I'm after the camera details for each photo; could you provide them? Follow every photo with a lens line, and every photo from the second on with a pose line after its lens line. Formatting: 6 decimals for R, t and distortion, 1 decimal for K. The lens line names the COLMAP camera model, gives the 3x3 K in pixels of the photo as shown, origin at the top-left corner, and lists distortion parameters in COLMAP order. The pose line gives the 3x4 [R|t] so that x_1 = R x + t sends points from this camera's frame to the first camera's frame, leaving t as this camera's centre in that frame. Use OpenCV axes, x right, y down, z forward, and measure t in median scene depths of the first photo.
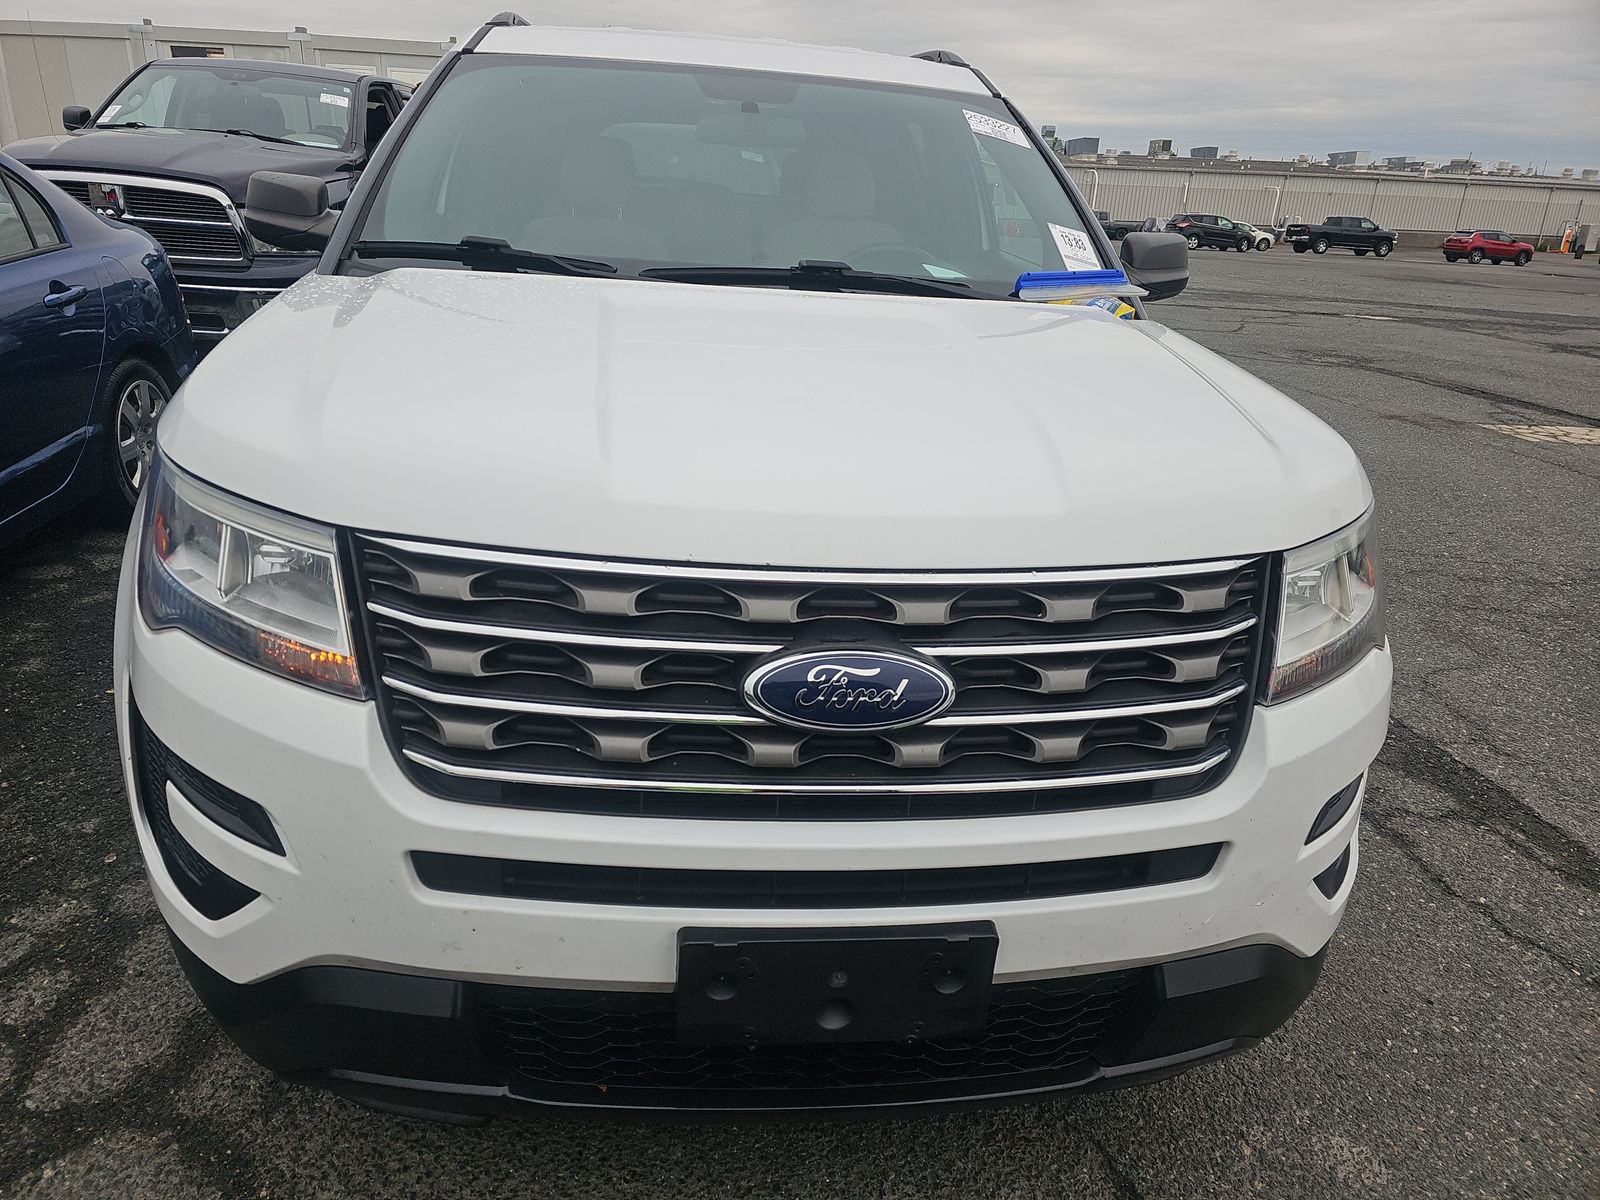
lens RADIAL K [[1082.8, 0, 800.2], [0, 1082.8, 576.4], [0, 0, 1]] dist [-0.000746, -0.001512]
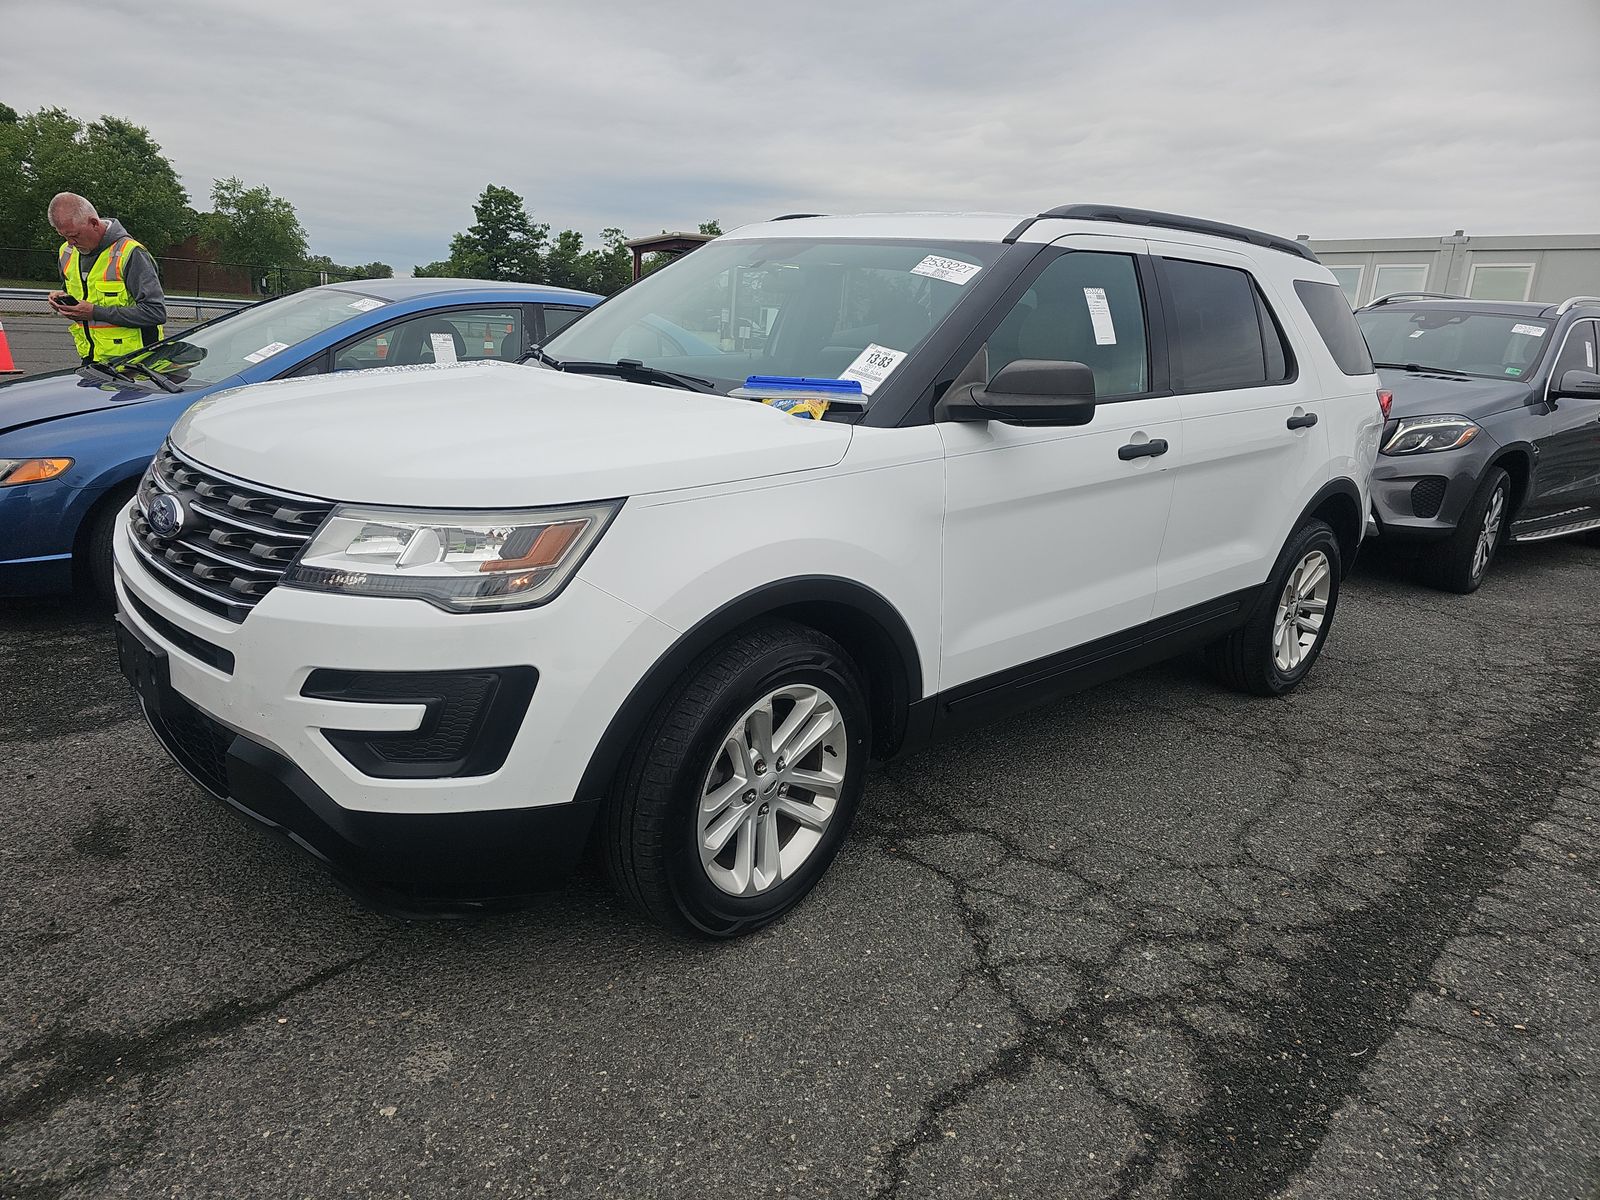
lens RADIAL K [[1061.2, 0, 797.5], [0, 1061.2, 633.7], [0, 0, 1]] dist [0.080103, -0.090719]
pose [[0.586596, 0.198009, -0.785301, 1.570201], [-0.303859, 0.952625, 0.013225, -0.045670], [0.750716, 0.230863, 0.618973, 0.462478]]
